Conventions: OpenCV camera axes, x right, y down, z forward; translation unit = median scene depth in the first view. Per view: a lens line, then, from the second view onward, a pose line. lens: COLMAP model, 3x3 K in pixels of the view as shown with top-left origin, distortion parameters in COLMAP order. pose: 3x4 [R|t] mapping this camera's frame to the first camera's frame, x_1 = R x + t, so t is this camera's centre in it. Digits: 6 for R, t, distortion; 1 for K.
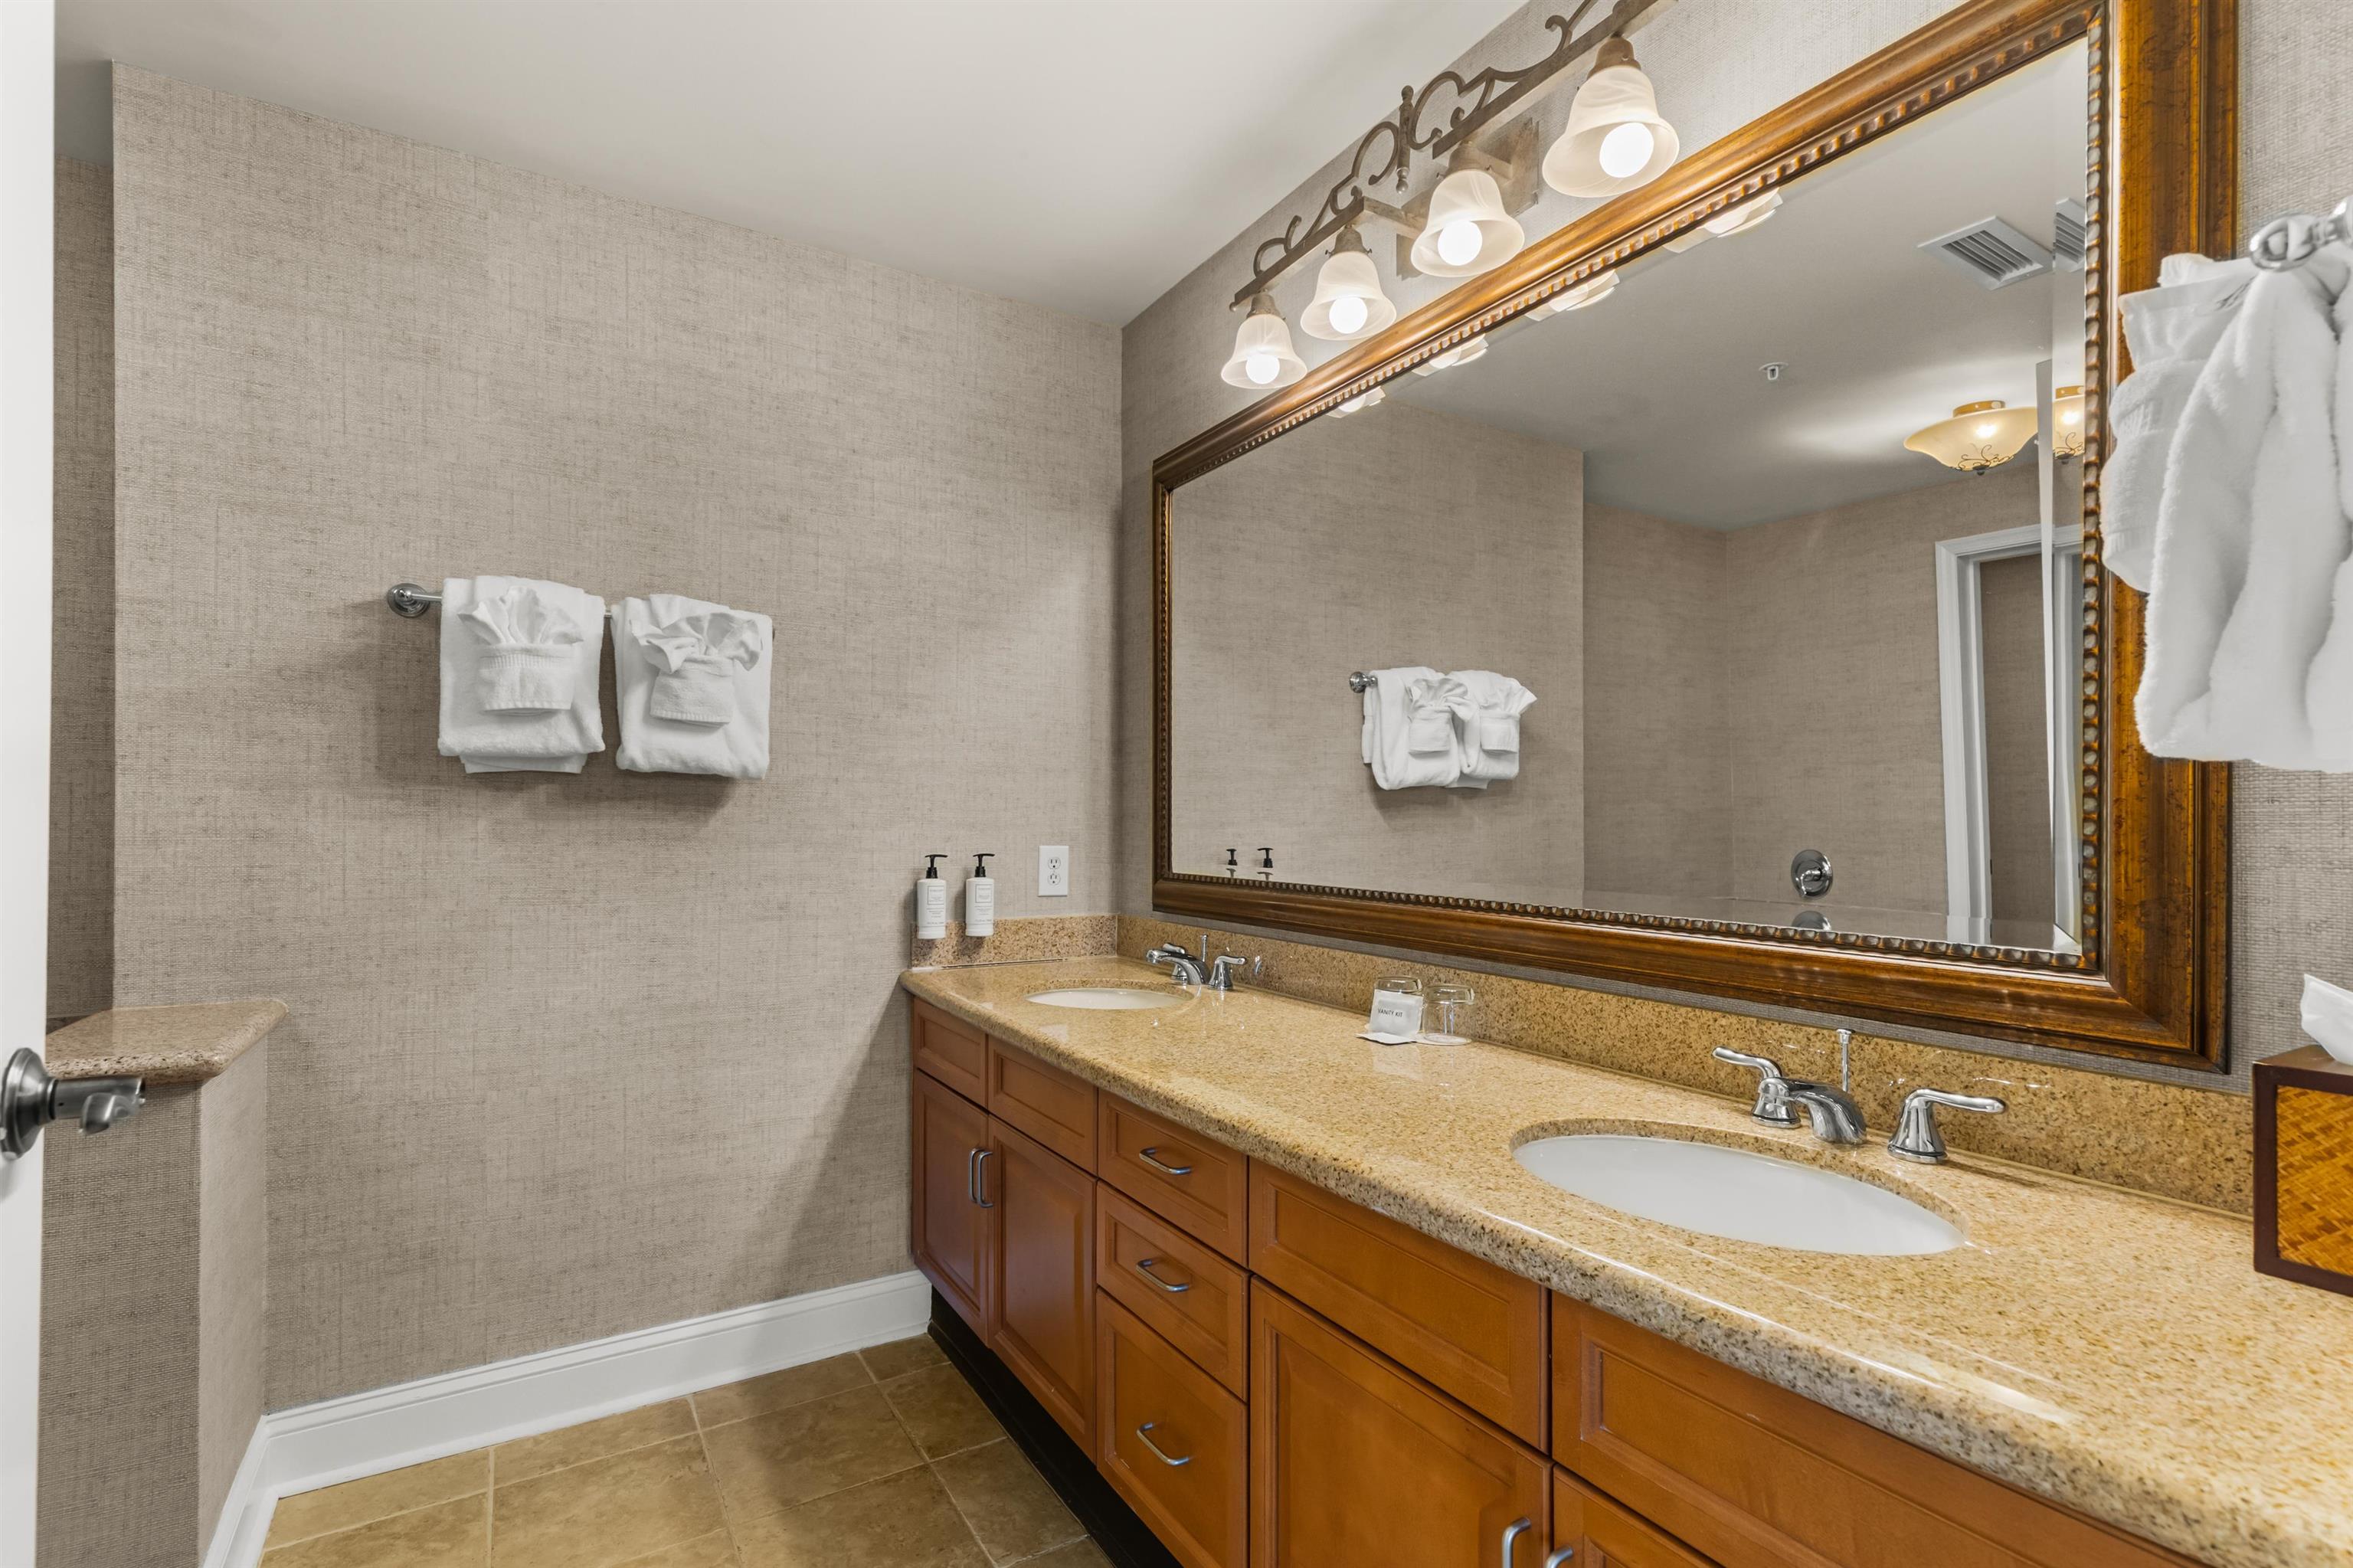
lens RADIAL K [[1080.4, 0, 1112.2], [0, 1080.4, 815.5], [0, 0, 1]] dist [0.003923, -0.000567]
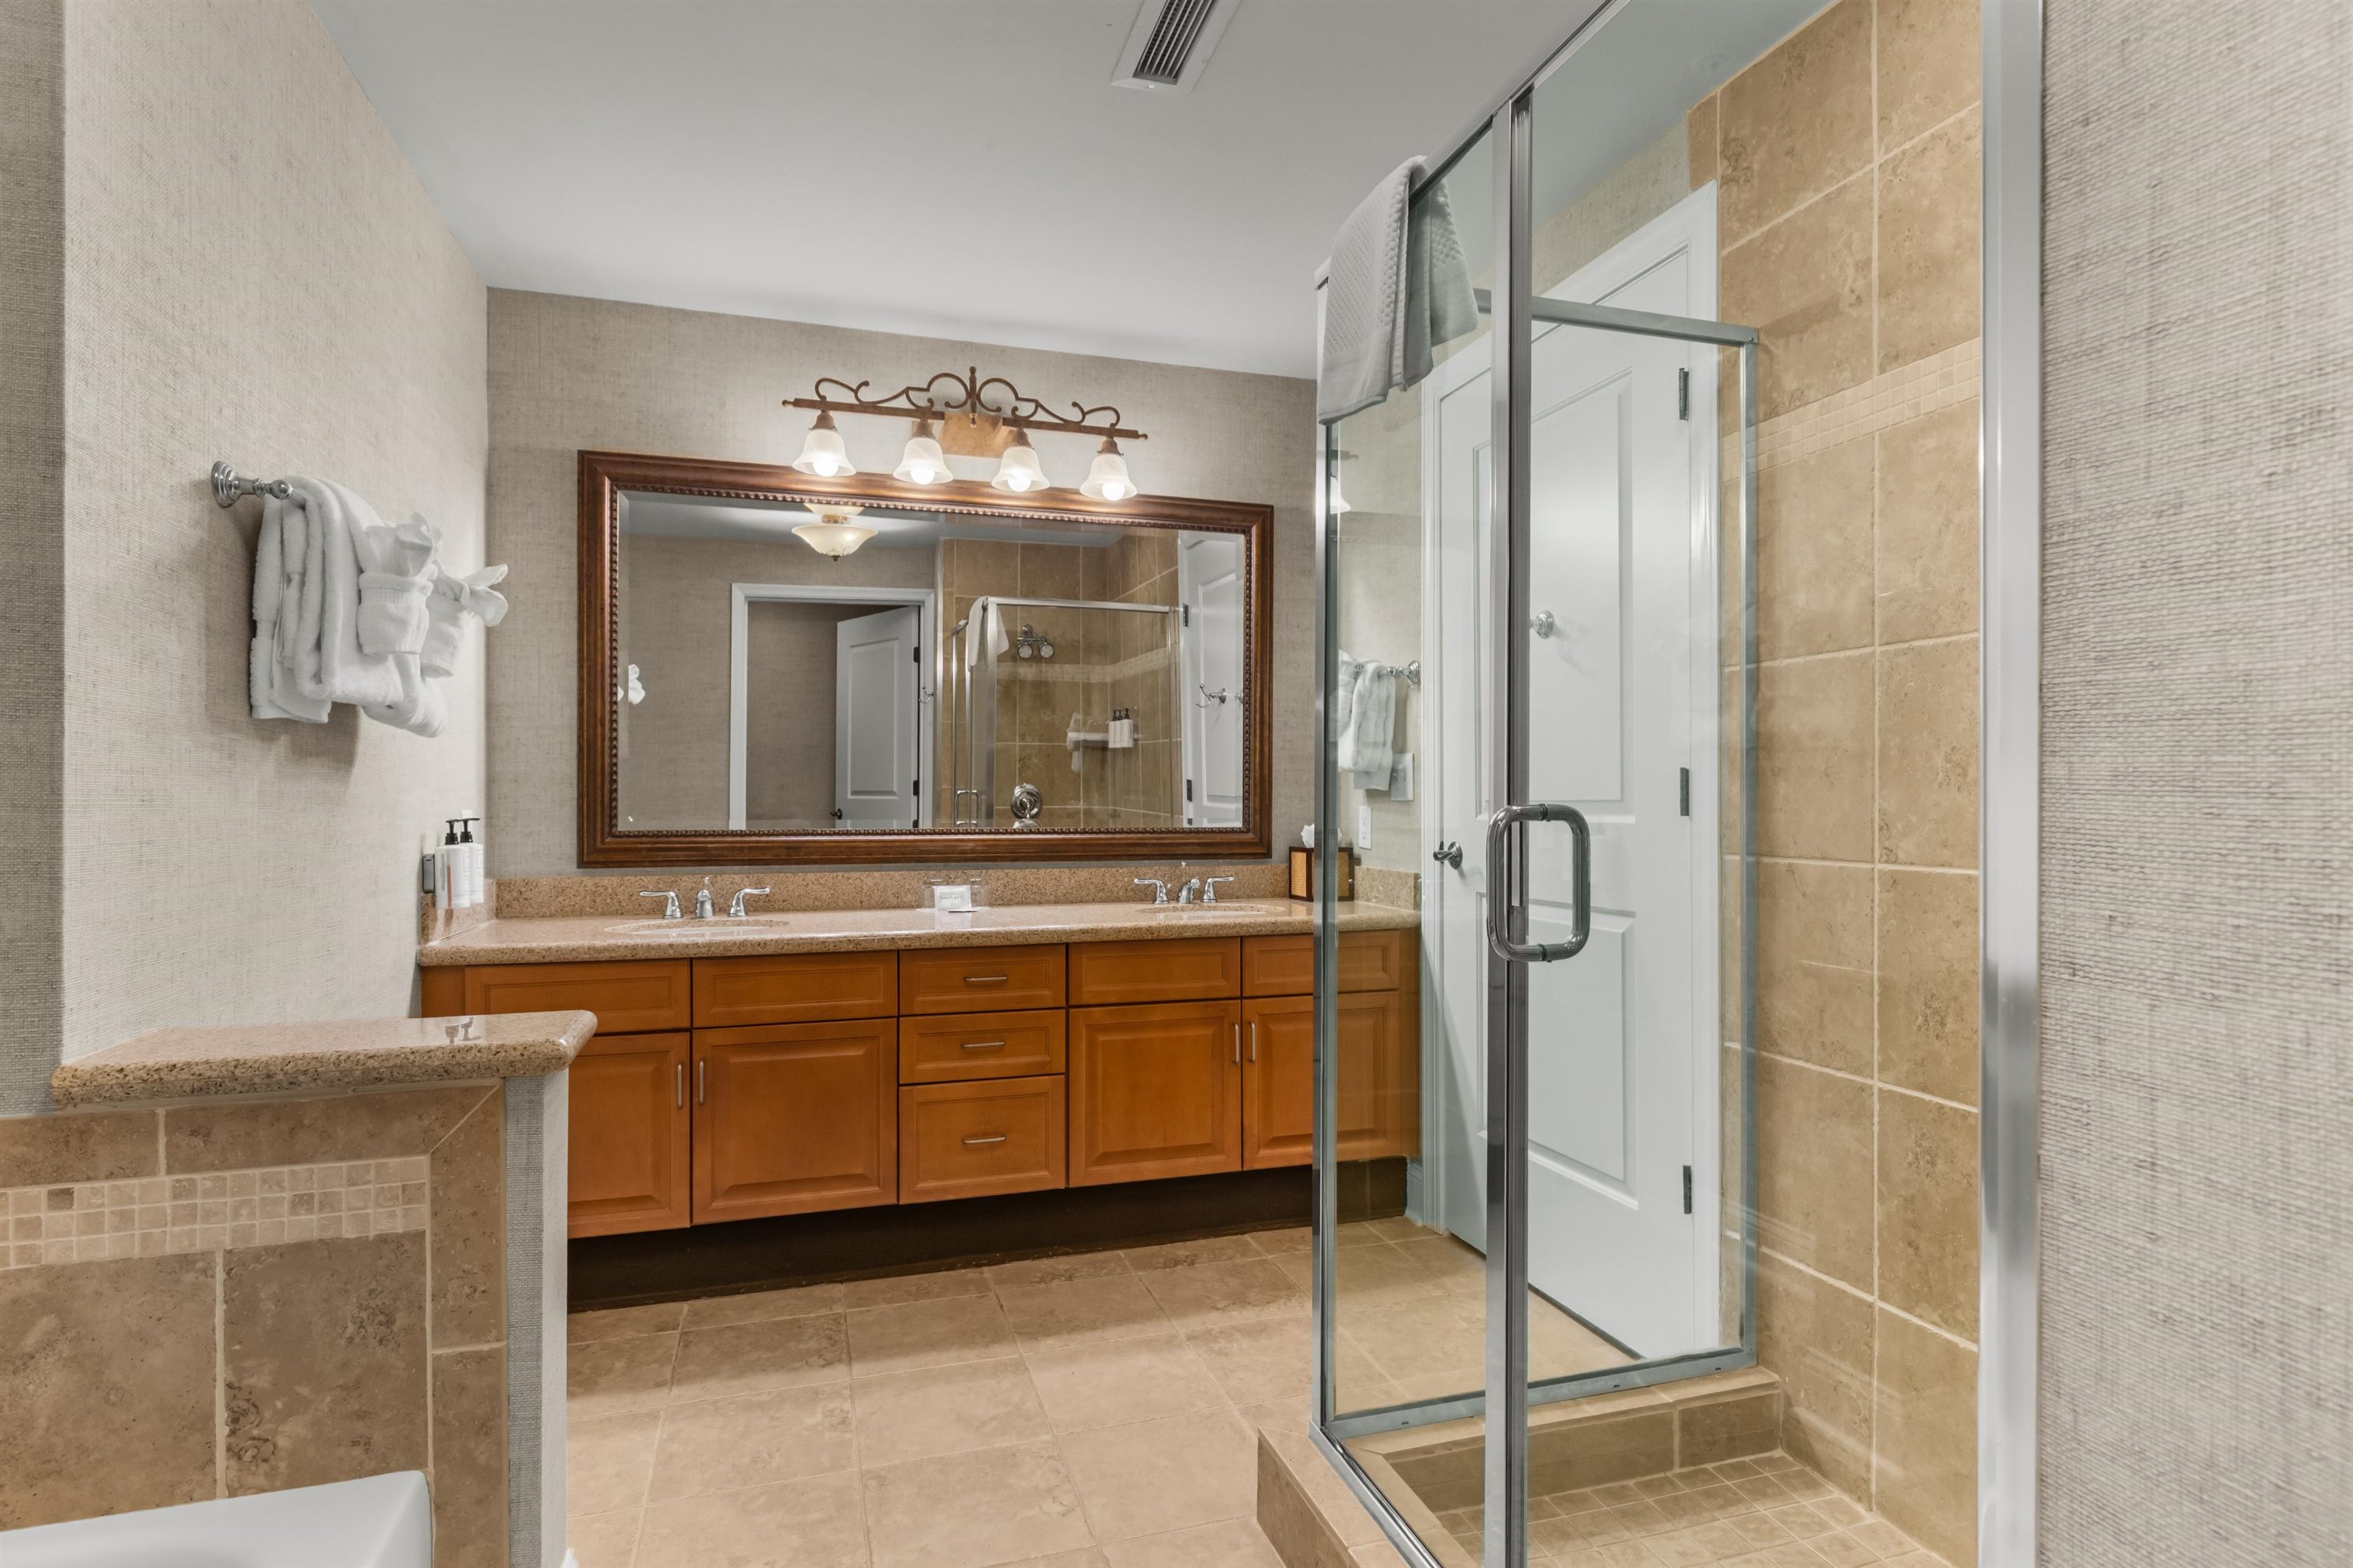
lens RADIAL K [[1242.9, 0, 1182.4], [0, 1242.9, 783.6], [0, 0, 1]] dist [0.001795, 0.000011]
pose [[0.247982, 0.005142, 0.968751, -1.479652], [-0.004805, 0.999980, -0.004077, 0.009141], [-0.968753, -0.003644, 0.248002, 0.154640]]
